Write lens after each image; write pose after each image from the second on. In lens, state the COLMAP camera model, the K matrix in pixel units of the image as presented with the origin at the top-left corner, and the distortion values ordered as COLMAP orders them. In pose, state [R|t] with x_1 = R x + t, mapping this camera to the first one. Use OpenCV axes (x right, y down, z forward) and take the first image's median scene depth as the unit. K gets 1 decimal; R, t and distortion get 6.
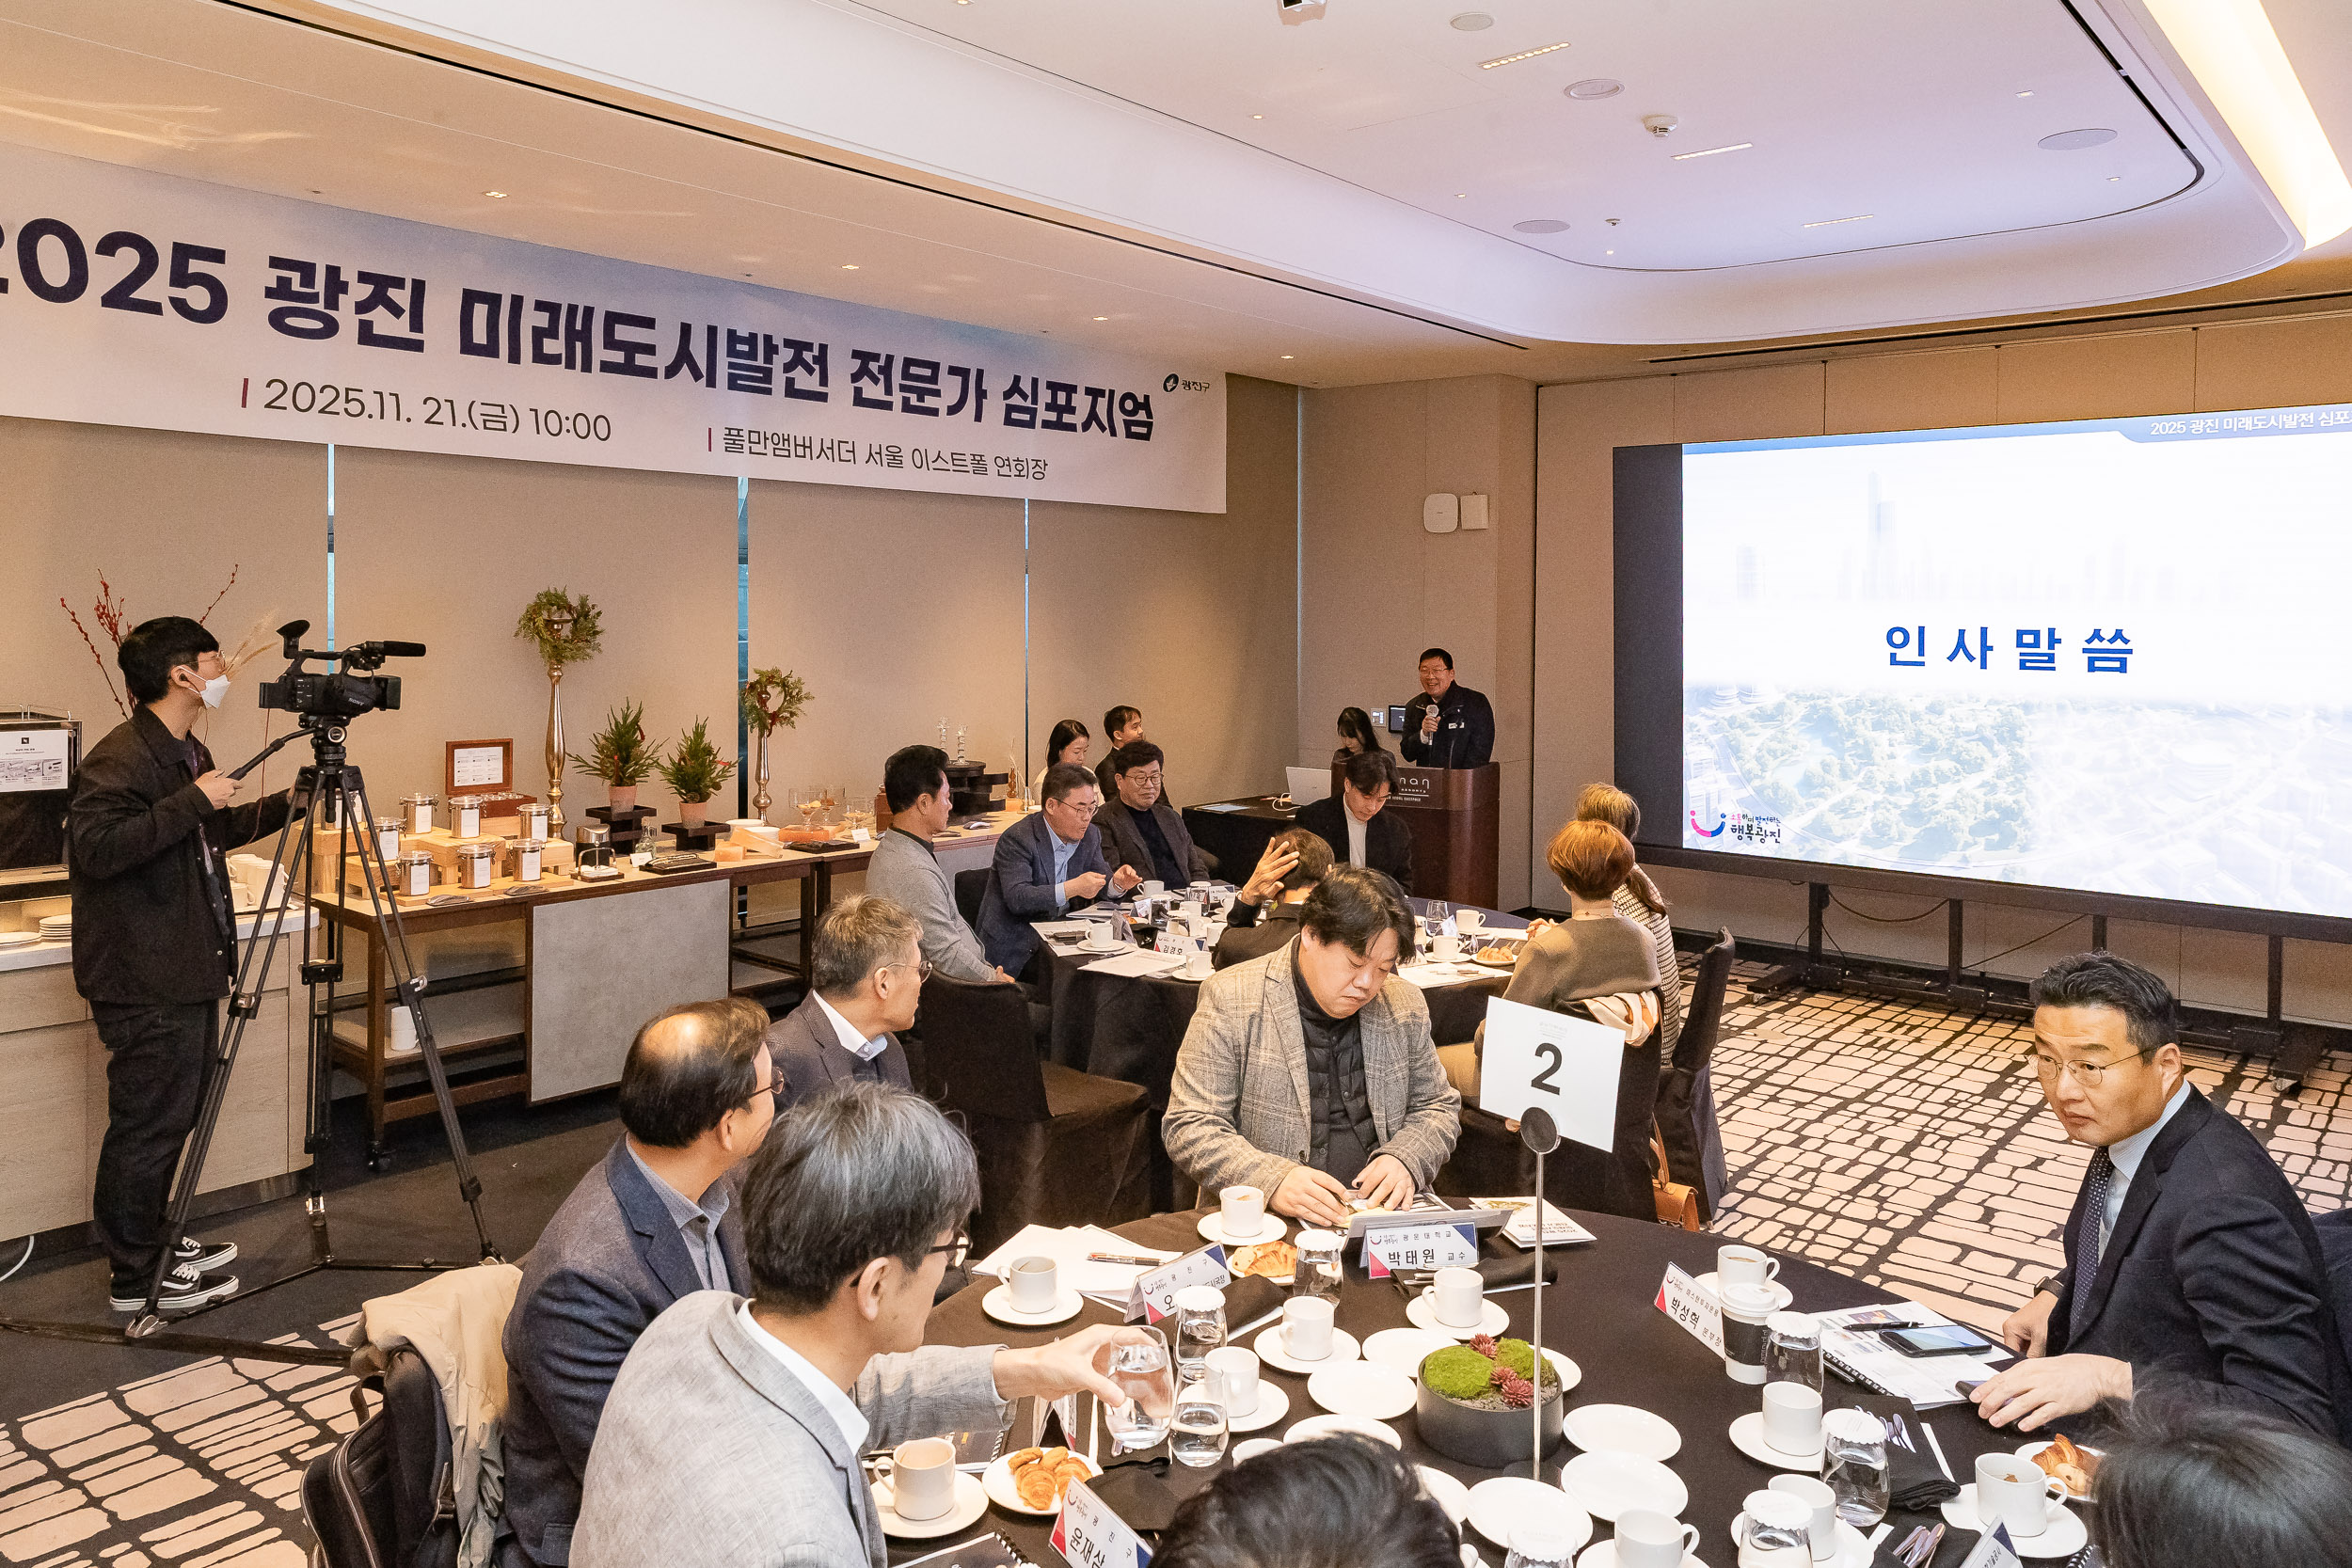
lens RADIAL K [[1665.8, 0, 1184.0], [0, 1665.8, 618.7], [0, 0, 1]] dist [-0.000115, 0.002167]
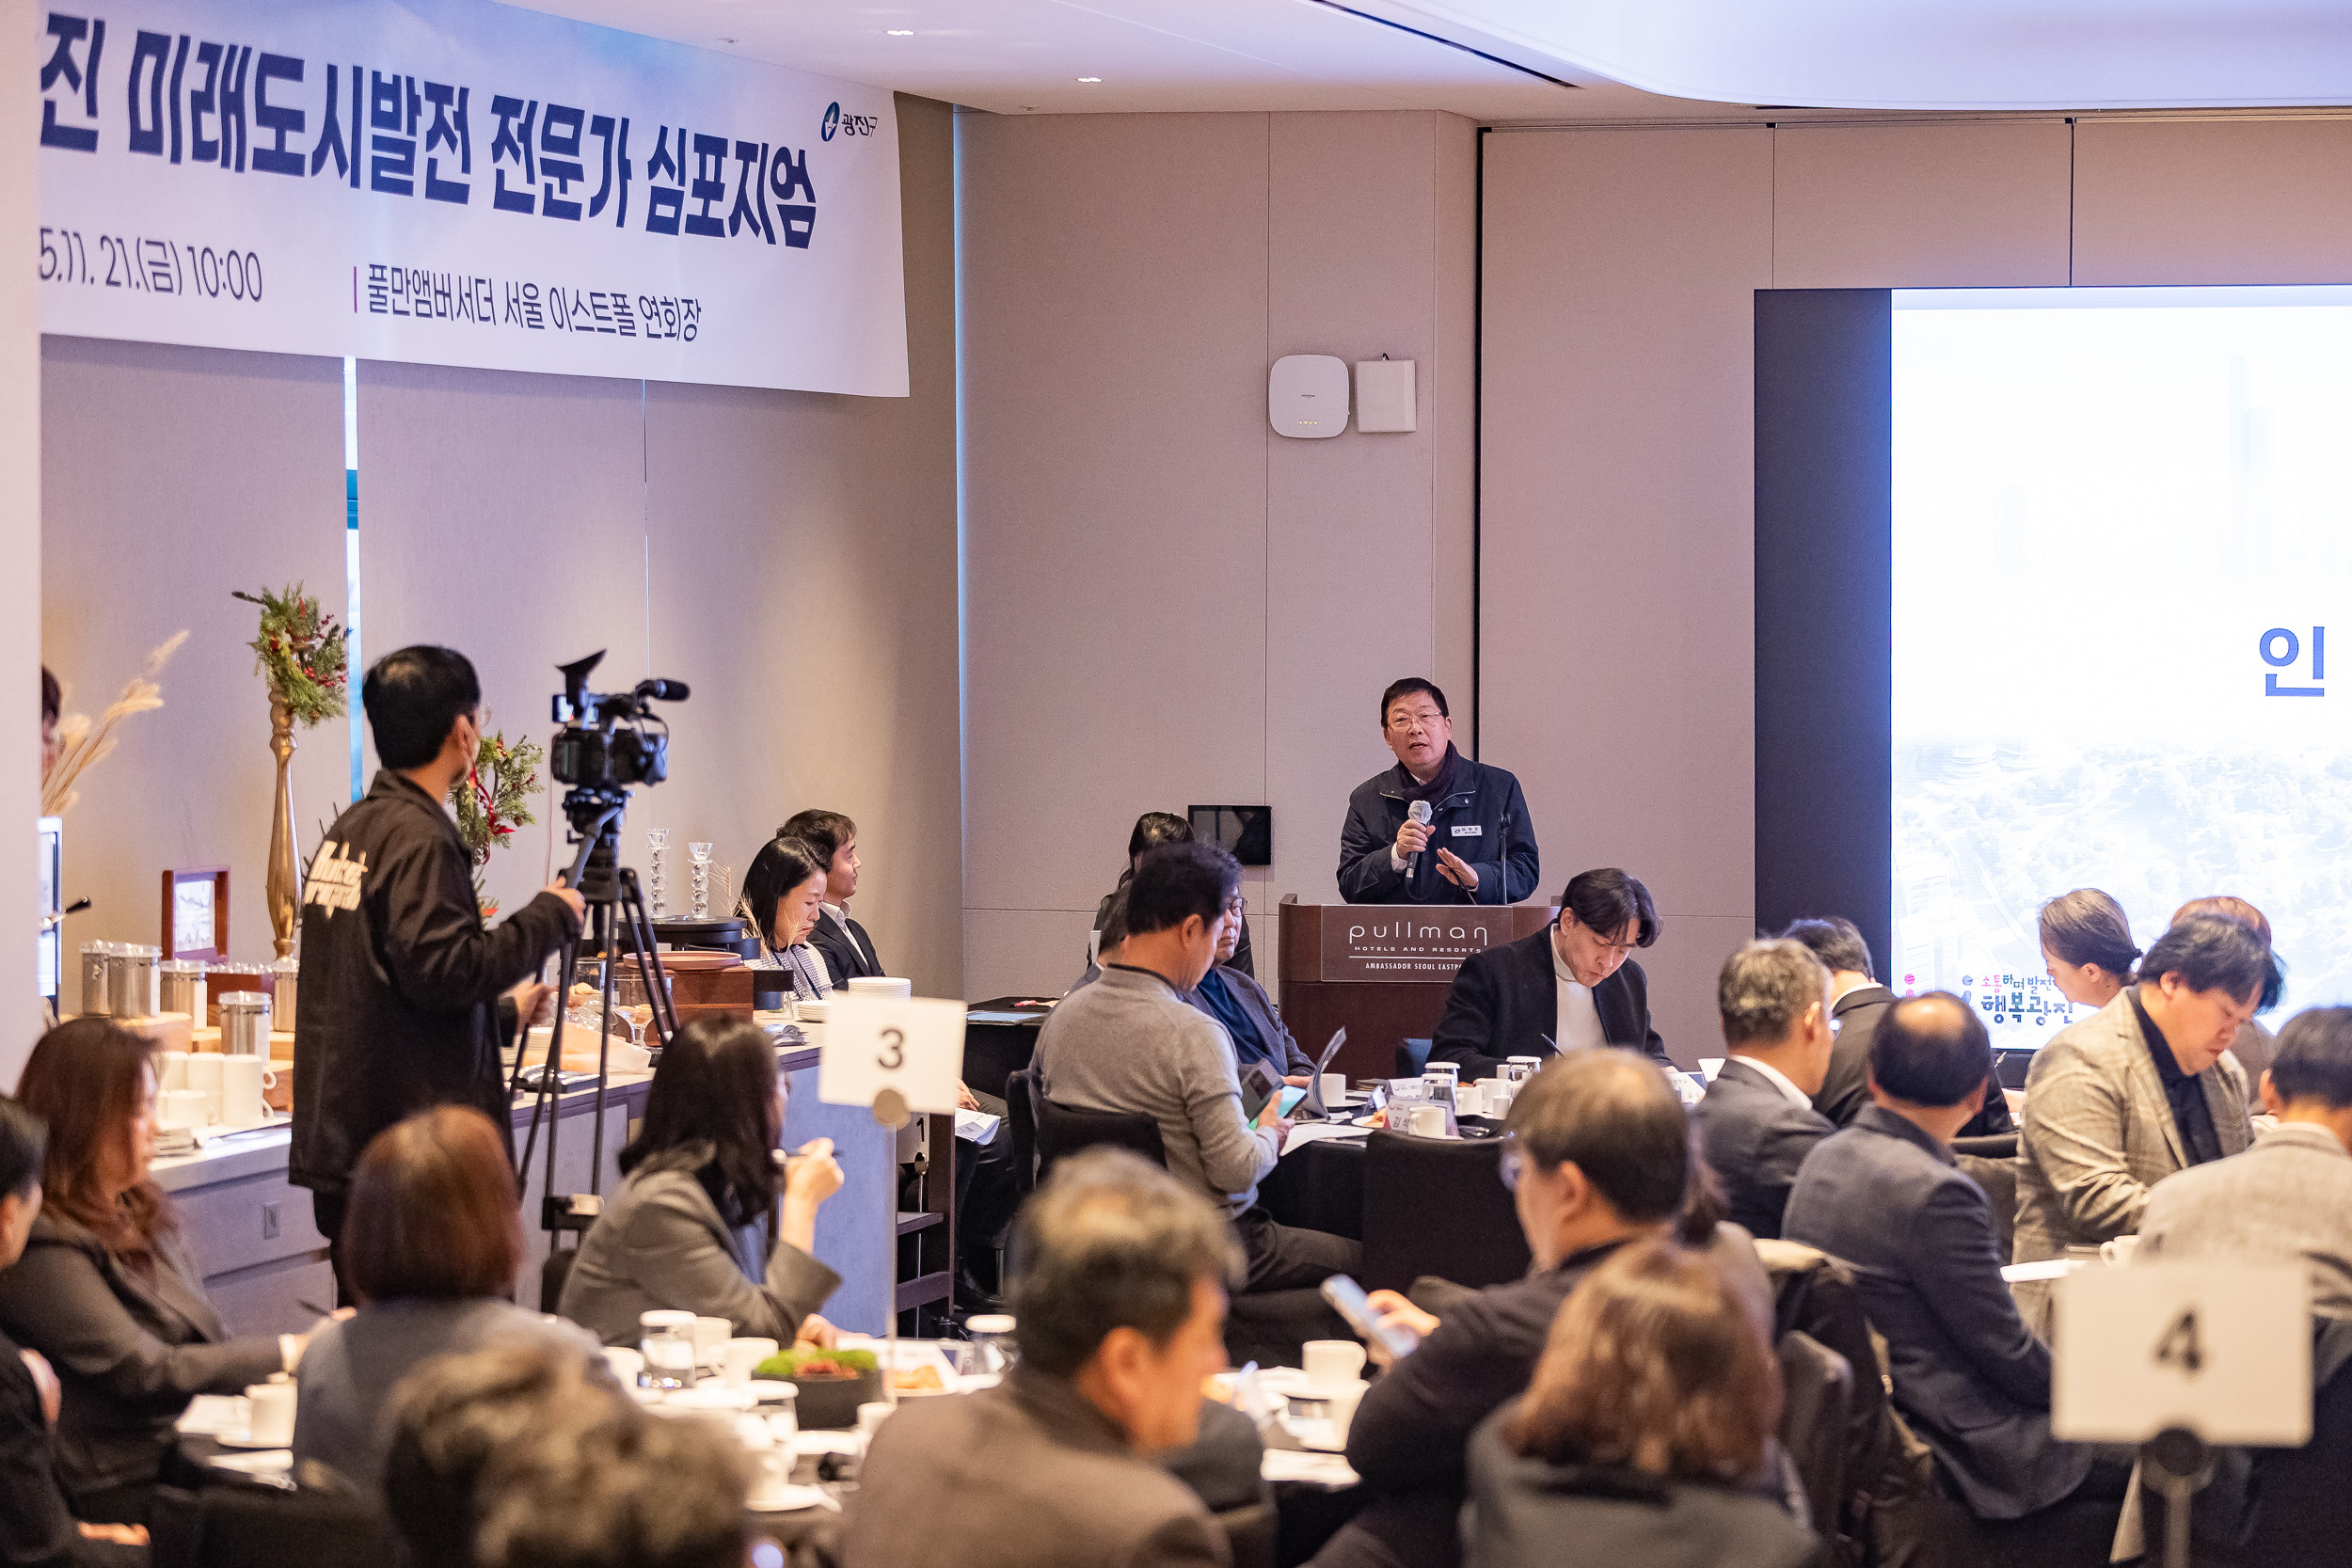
lens RADIAL K [[6170.0, 0, 1176.0], [0, 6170.0, 784.0], [0, 0, 1]] dist [0.014528, -1.421636]
pose [[0.921146, -0.020686, 0.388666, -0.851402], [0.008643, 0.999428, 0.032709, -0.016080], [-0.389120, -0.026770, 0.920798, -0.915086]]
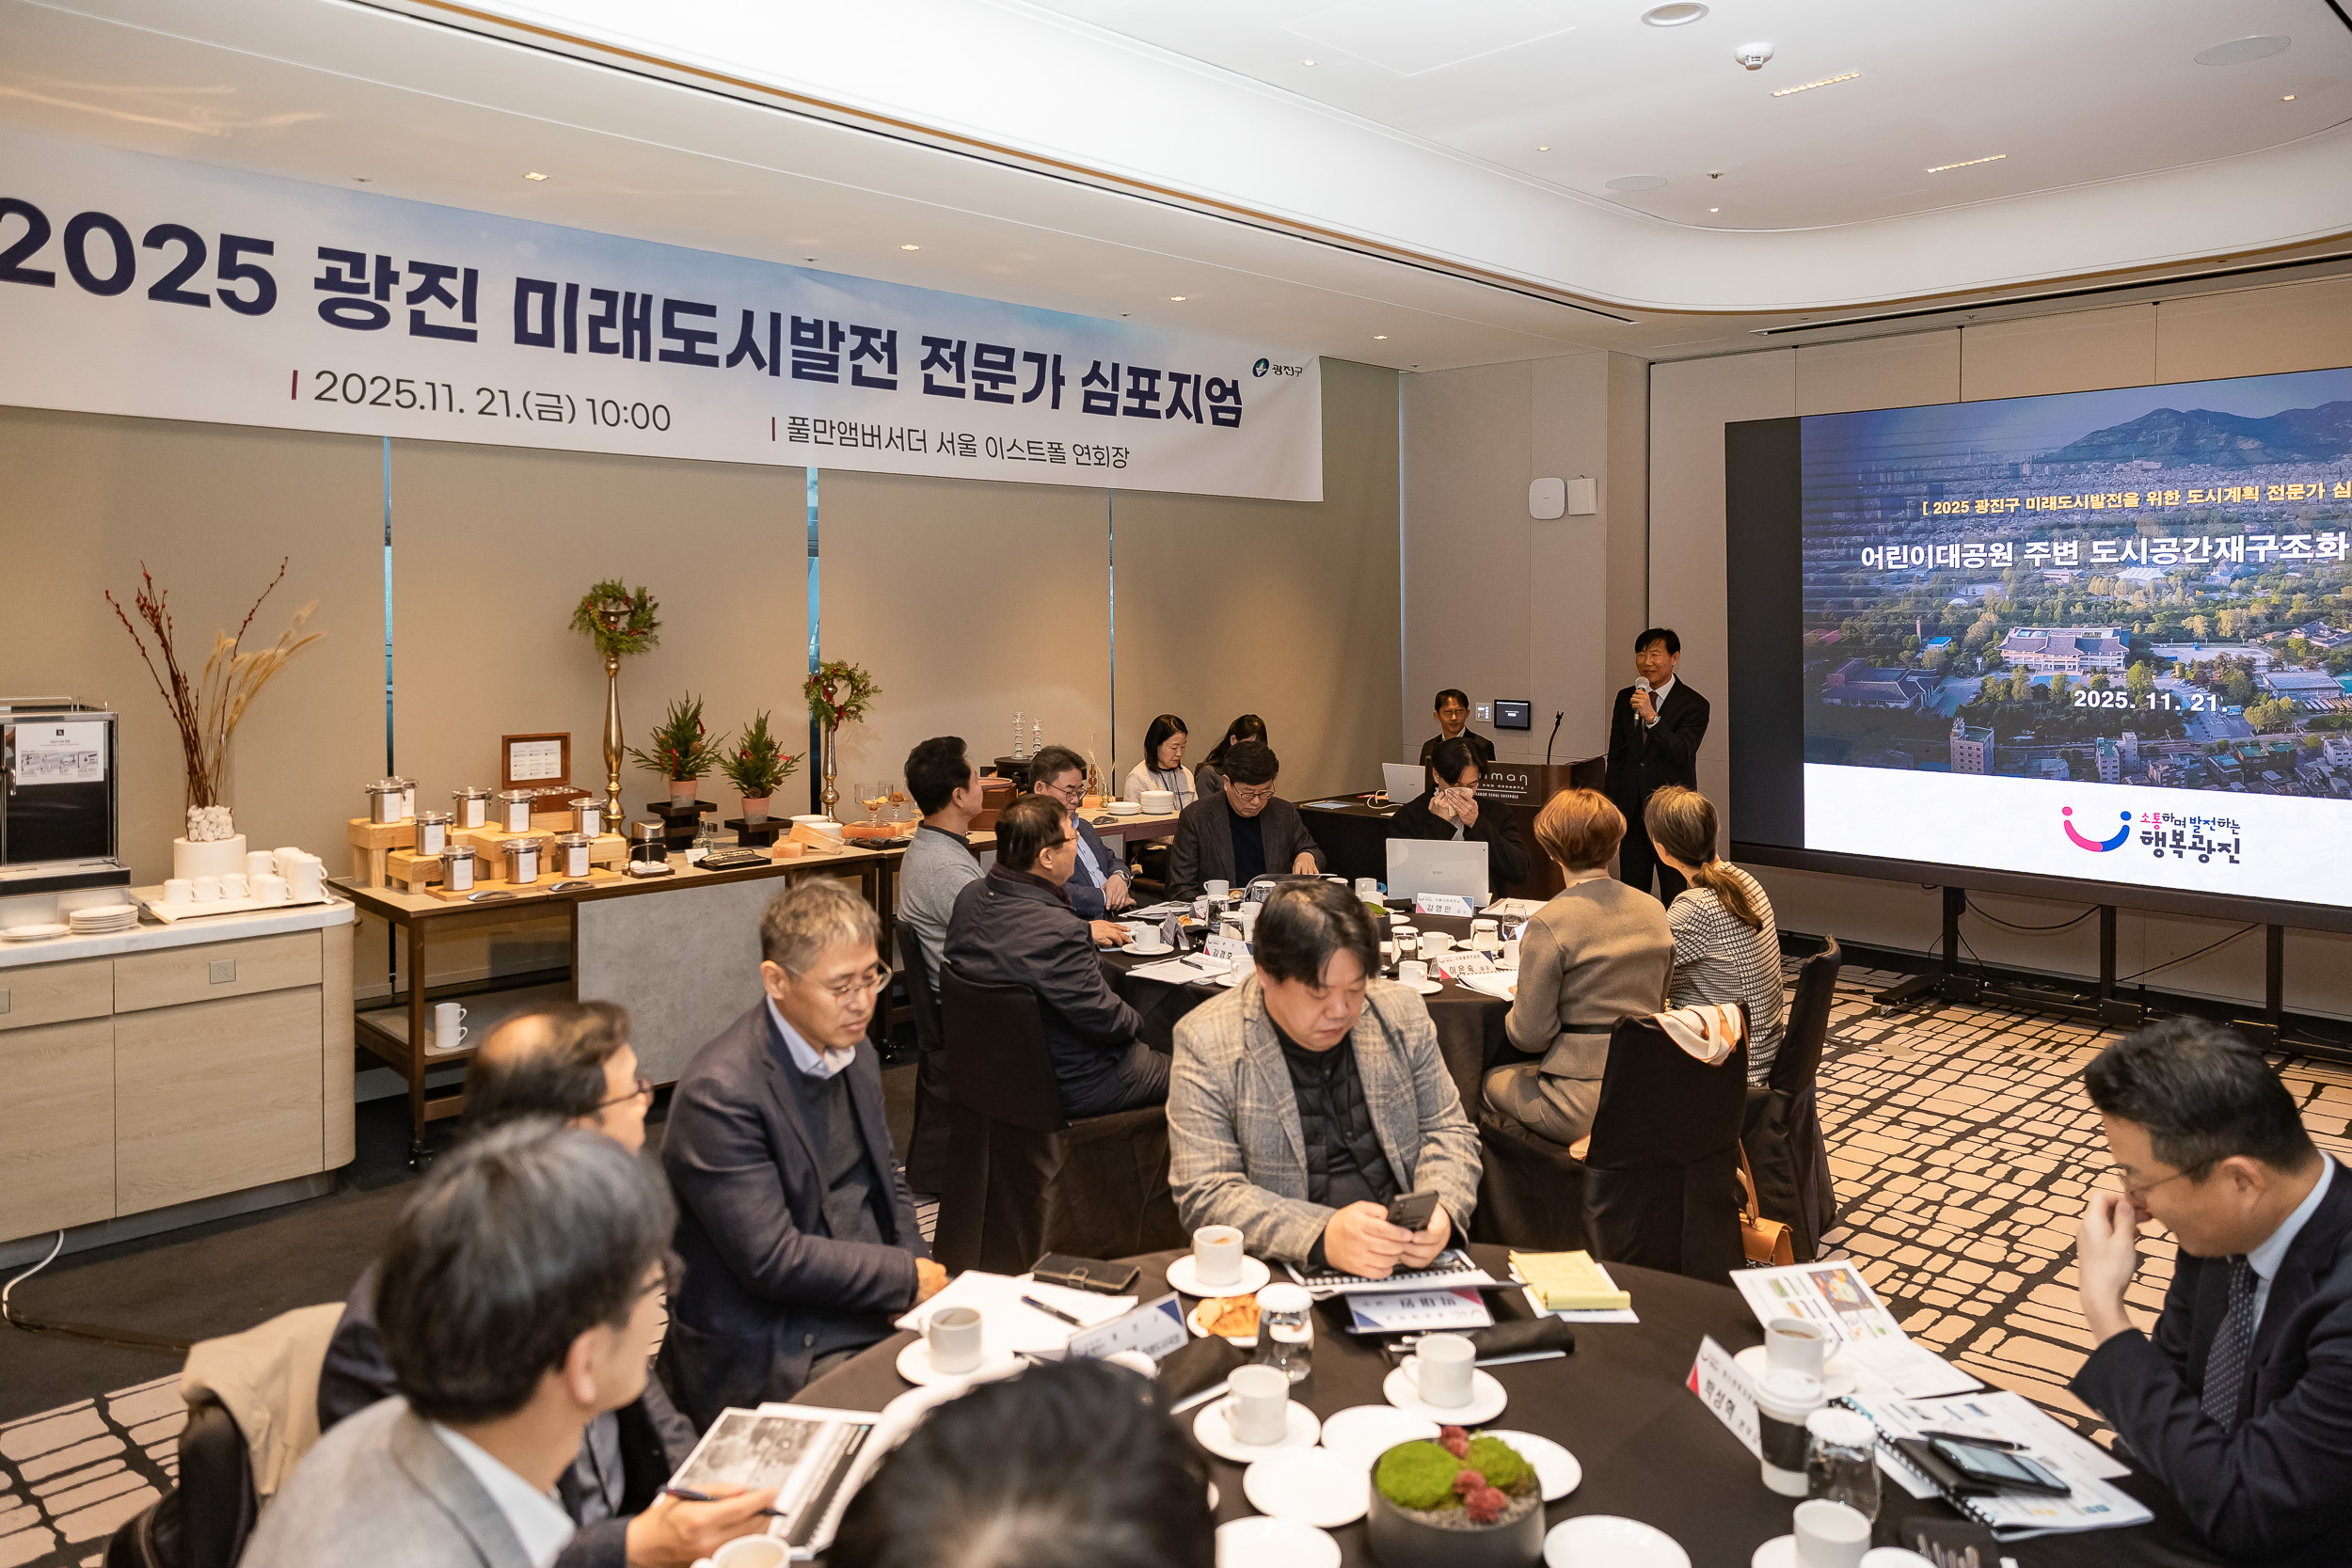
lens RADIAL K [[1642.4, 0, 1174.3], [0, 1642.4, 631.3], [0, 0, 1]] dist [-0.002013, 0.005840]
pose [[0.995688, -0.008319, -0.092394, 0.041674], [0.008777, 0.999951, 0.004548, 0.010191], [0.092352, -0.005339, 0.995712, 0.061108]]
